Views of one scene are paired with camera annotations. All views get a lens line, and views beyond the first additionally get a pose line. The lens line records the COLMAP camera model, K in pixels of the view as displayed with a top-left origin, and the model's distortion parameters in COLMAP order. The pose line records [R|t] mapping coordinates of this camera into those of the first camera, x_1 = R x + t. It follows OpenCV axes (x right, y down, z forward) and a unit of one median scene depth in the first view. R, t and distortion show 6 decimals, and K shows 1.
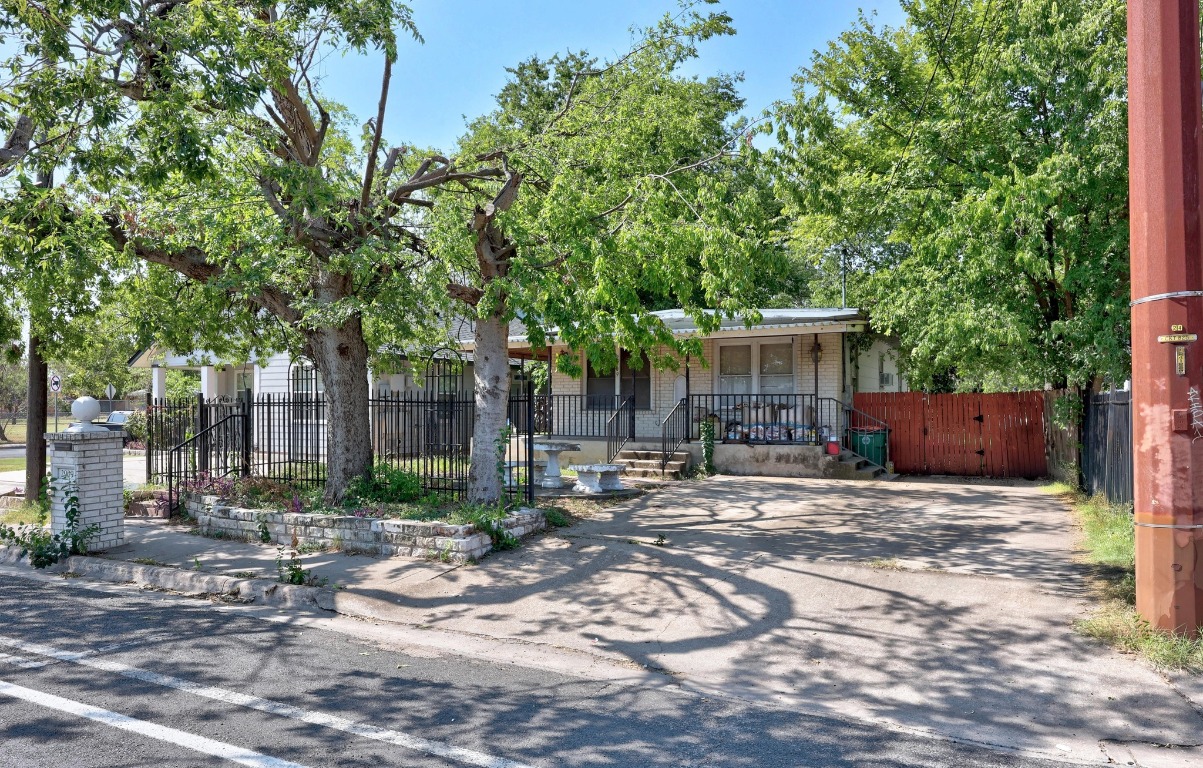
lens RADIAL K [[812.4, 0, 601.5], [0, 812.4, 384.0], [0, 0, 1]] dist [0.000080, 0.001331]
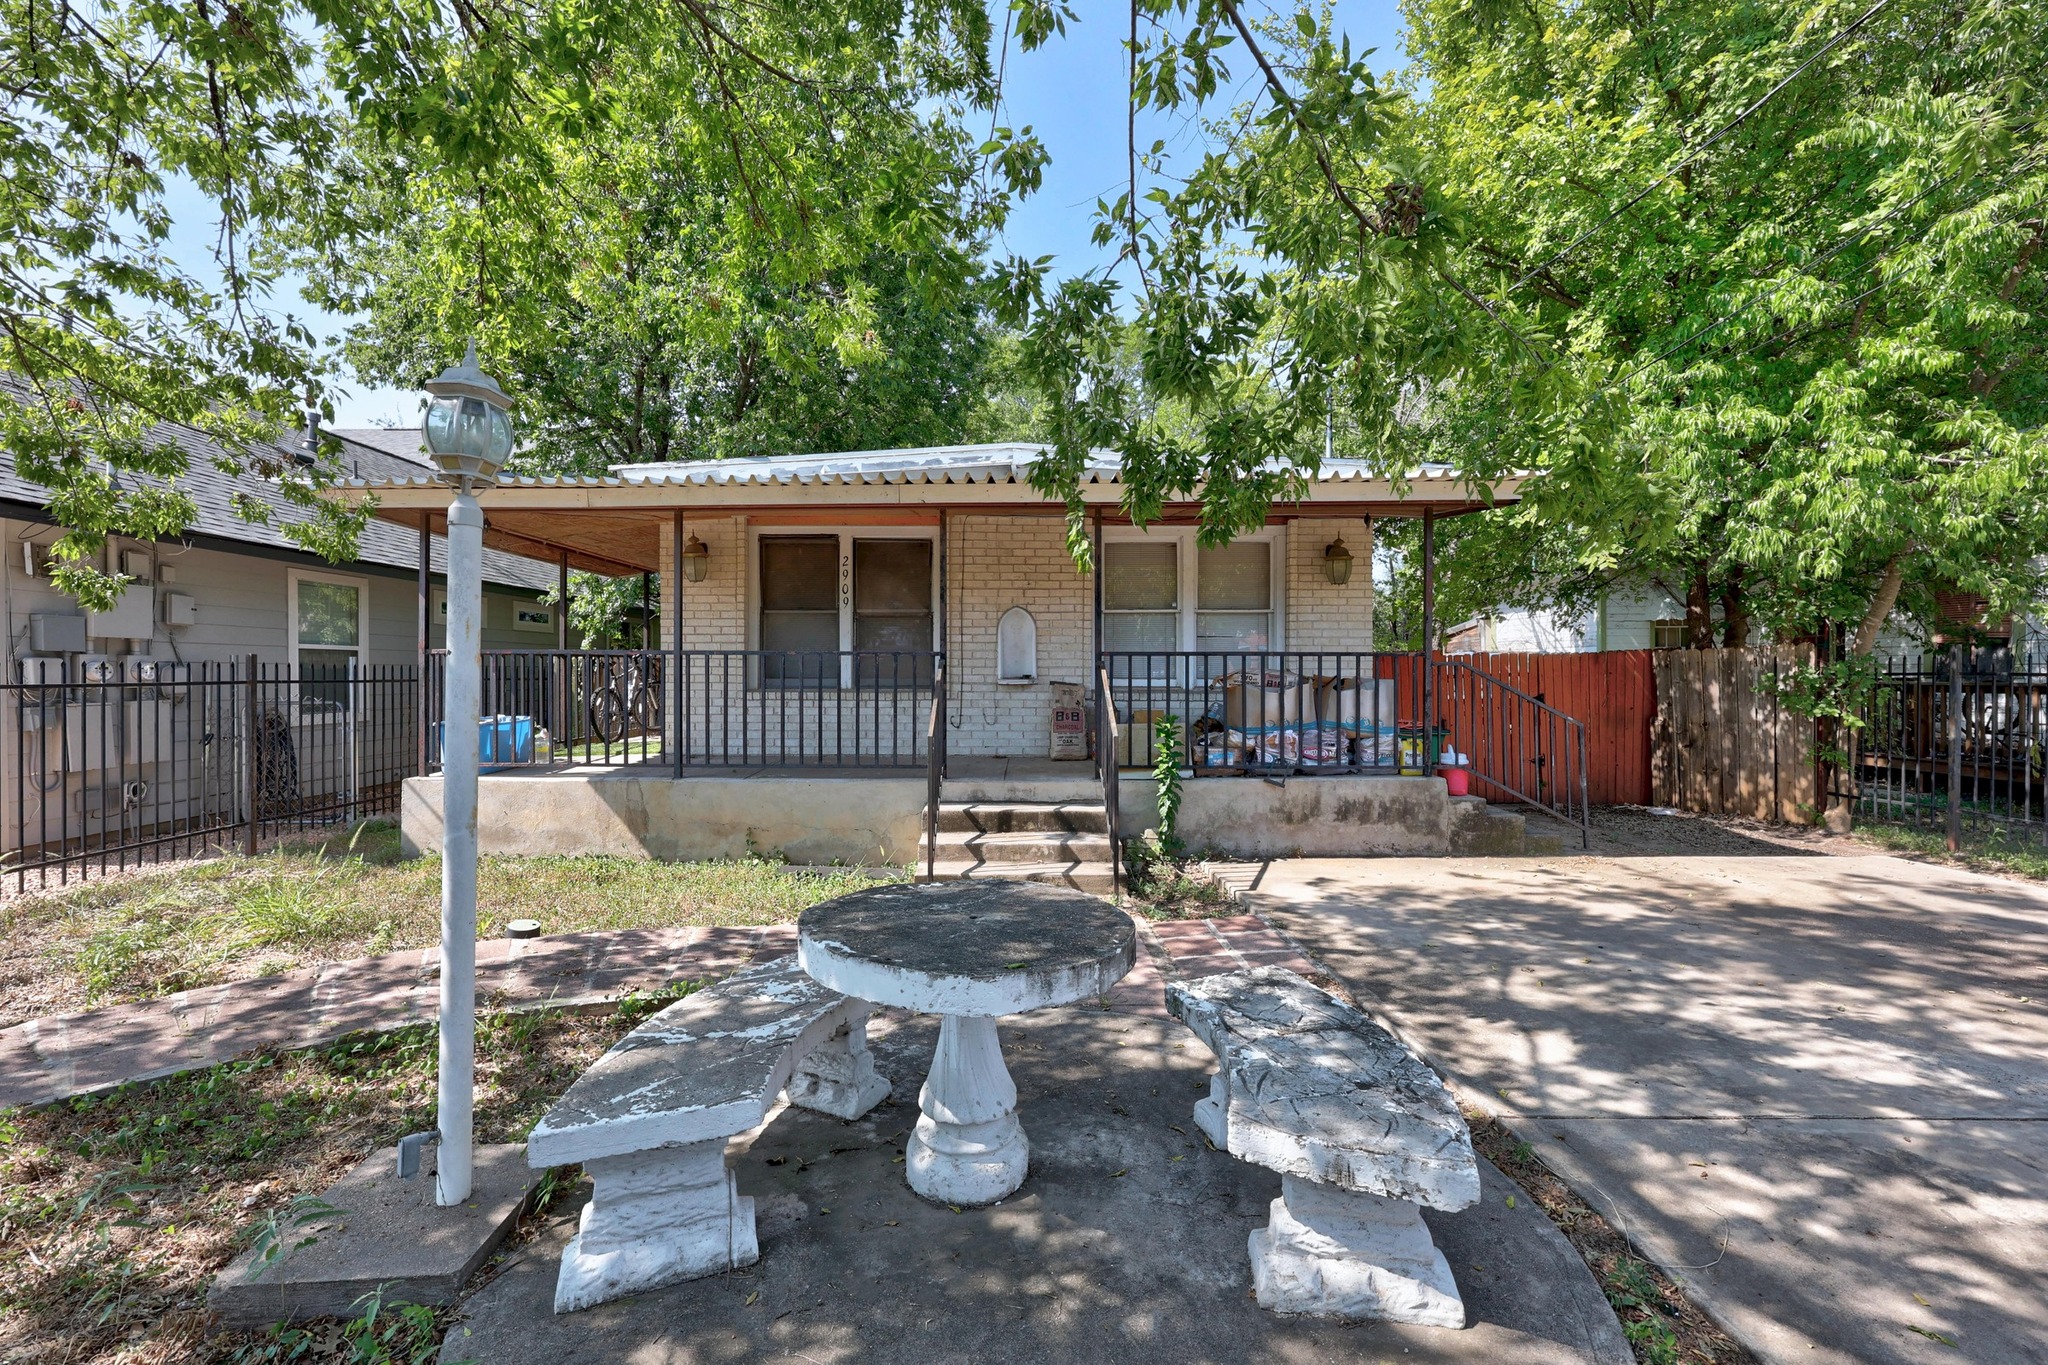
lens RADIAL K [[845.6, 0, 1024.0], [0, 845.6, 682.5], [0, 0, 1]] dist [0.001379, 0.000190]
pose [[0.887624, -0.004926, 0.460542, -0.201396], [-0.011816, 0.999370, 0.033463, 0.026453], [-0.460417, -0.035144, 0.887007, 1.211816]]
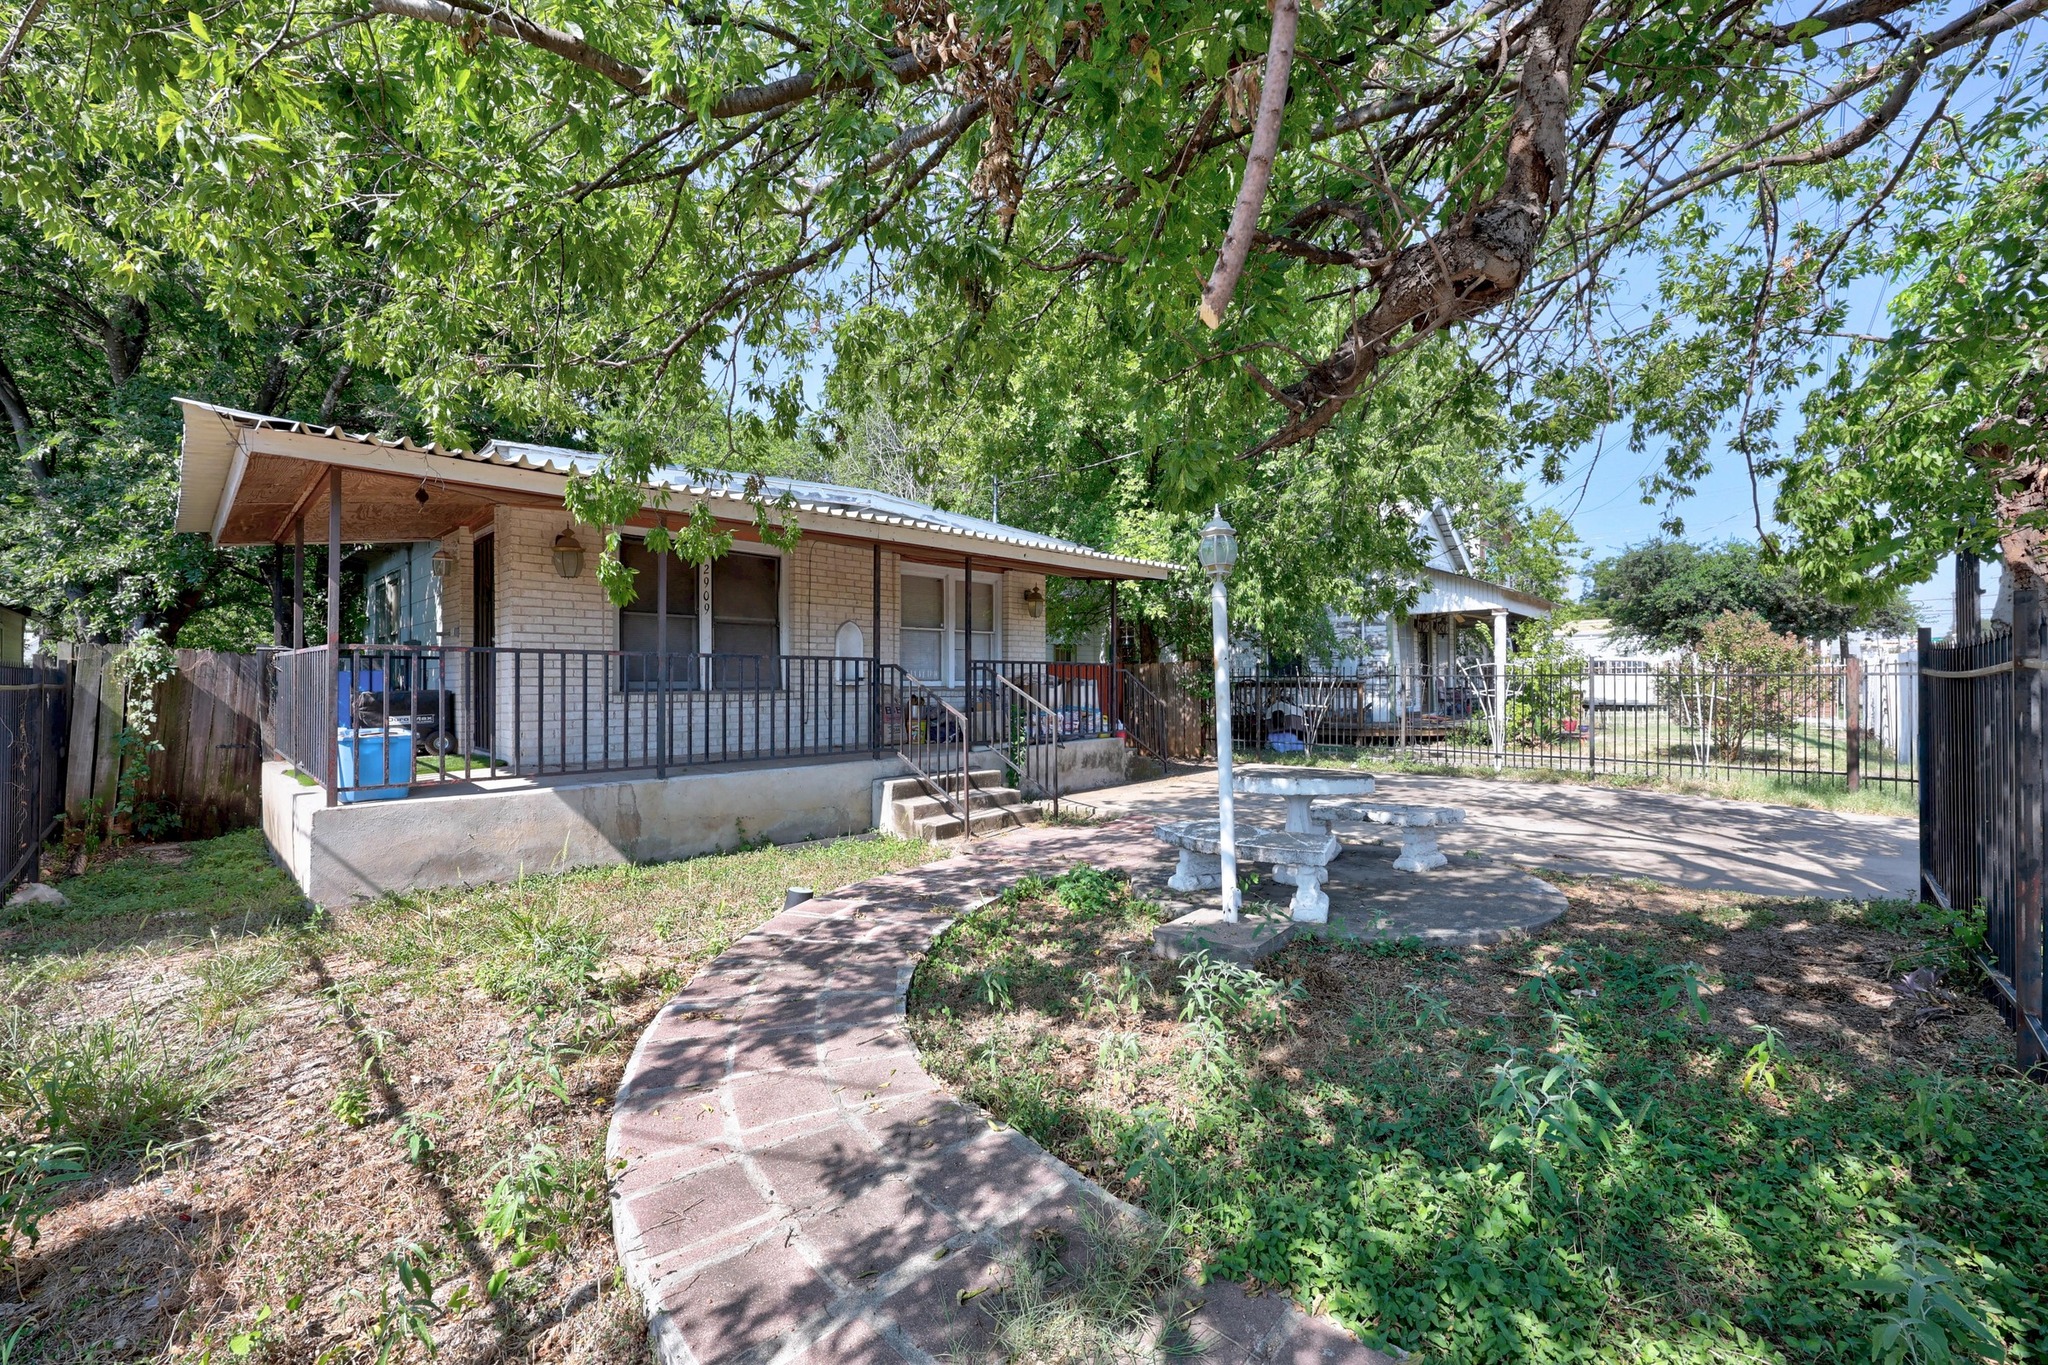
lens RADIAL K [[826.9, 0, 1024.0], [0, 826.9, 682.5], [0, 0, 1]] dist [-0.001429, -0.000137]
pose [[0.273703, -0.002038, 0.961812, -0.740861], [-0.020384, 0.999761, 0.007919, 0.041672], [-0.961598, -0.021773, 0.273596, 1.499130]]
